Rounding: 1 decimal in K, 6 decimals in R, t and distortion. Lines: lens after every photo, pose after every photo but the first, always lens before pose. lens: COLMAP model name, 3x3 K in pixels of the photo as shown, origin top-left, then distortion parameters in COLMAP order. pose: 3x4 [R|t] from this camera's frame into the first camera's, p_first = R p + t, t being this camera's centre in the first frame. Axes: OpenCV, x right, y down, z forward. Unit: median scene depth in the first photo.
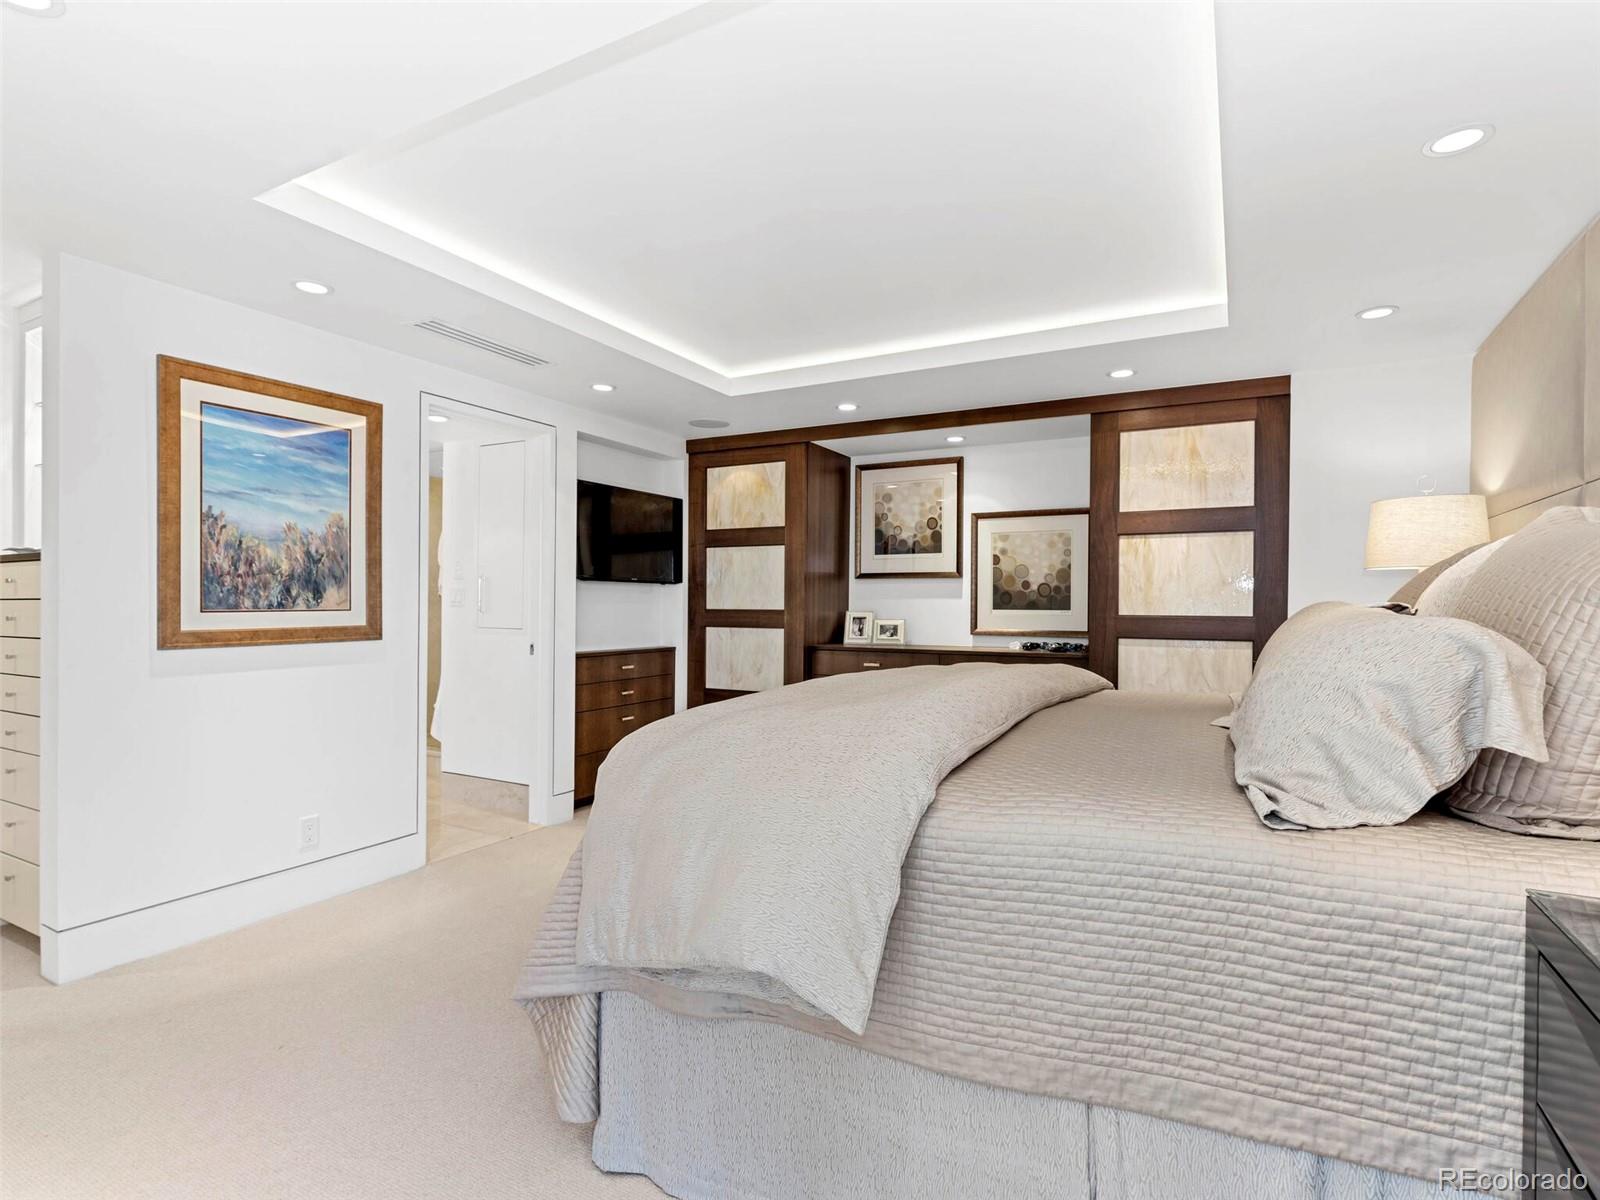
lens RADIAL K [[802.8, 0, 799.3], [0, 802.8, 618.6], [0, 0, 1]] dist [0.001964, -0.001315]
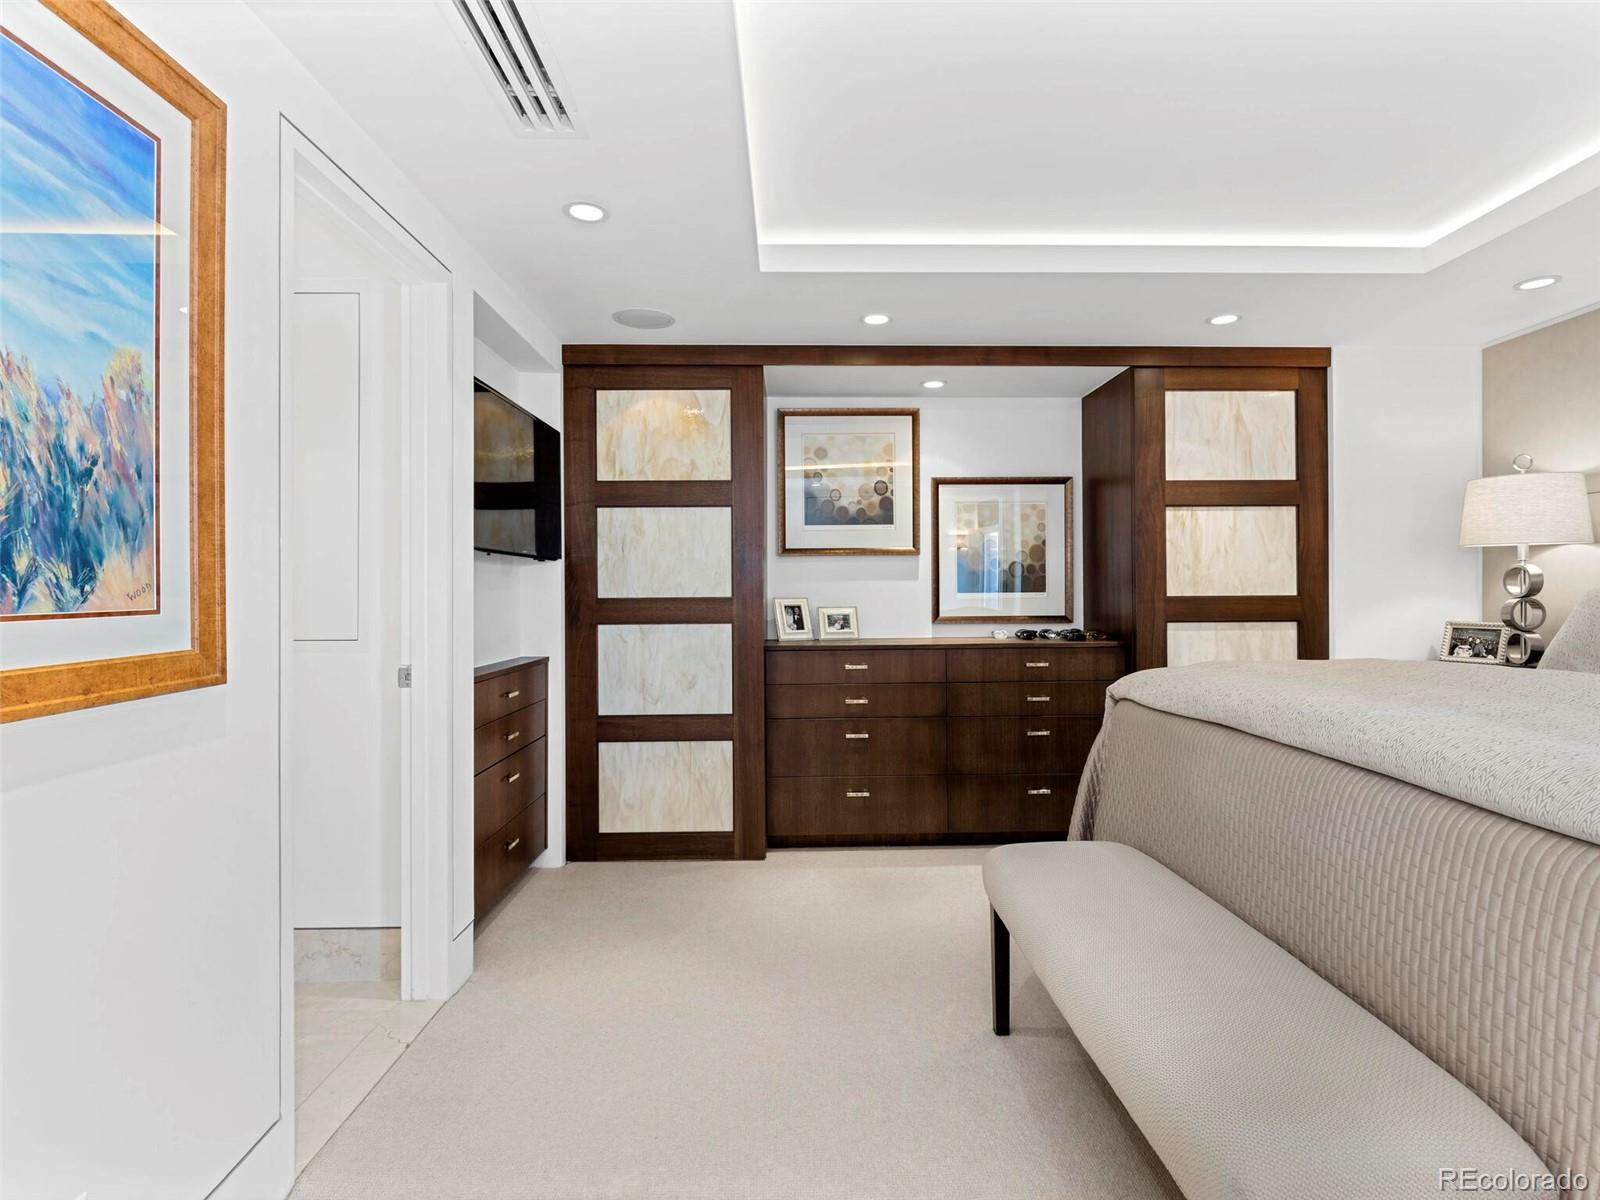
lens RADIAL K [[811.2, 0, 803.2], [0, 811.2, 594.8], [0, 0, 1]] dist [0.004053, -0.000437]
pose [[0.866409, -0.014670, 0.499120, -0.338987], [0.021349, 0.999743, -0.007676, -0.006564], [-0.498879, 0.017306, 0.866499, 0.358179]]
